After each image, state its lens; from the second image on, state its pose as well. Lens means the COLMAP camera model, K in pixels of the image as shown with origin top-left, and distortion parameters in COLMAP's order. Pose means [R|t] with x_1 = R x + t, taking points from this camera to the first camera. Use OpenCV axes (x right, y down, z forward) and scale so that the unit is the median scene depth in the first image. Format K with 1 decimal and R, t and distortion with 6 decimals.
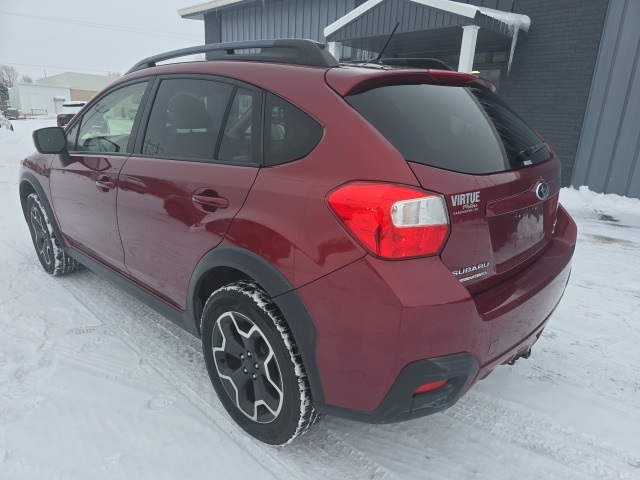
lens RADIAL K [[428.7, 0, 322.9], [0, 428.7, 242.4], [0, 0, 1]] dist [0.005869, -0.003644]
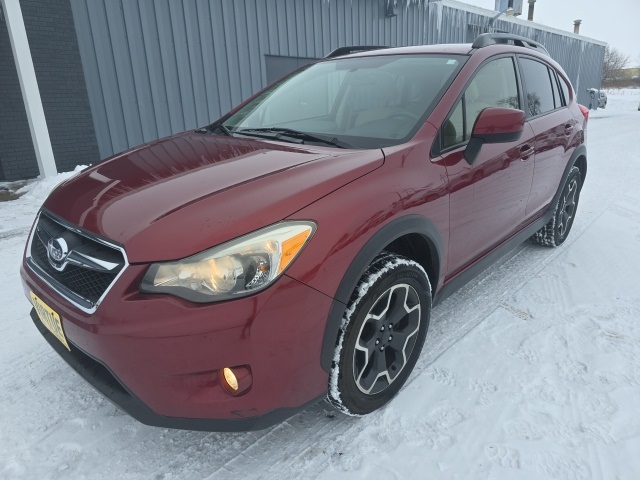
lens RADIAL K [[428.7, 0, 322.9], [0, 428.7, 242.4], [0, 0, 1]] dist [0.005869, -0.003644]
pose [[-0.016891, -0.342839, 0.939242, -2.066633], [0.302828, 0.893501, 0.331589, -0.578900], [-0.952896, 0.290029, 0.088729, 1.899588]]
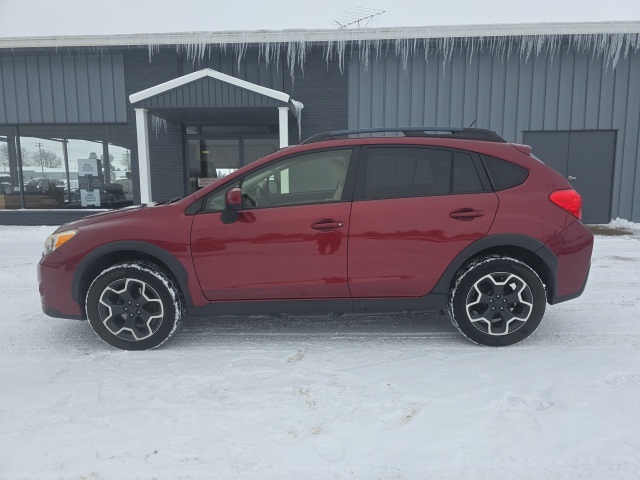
lens RADIAL K [[426.1, 0, 320.0], [0, 426.1, 240.0], [0, 0, 1]] dist [0.066093, -0.001090]
pose [[0.746435, -0.133941, 0.651840, -1.779704], [0.226640, 0.972143, -0.059774, -0.025373], [-0.625675, 0.192350, 0.755997, 0.064318]]
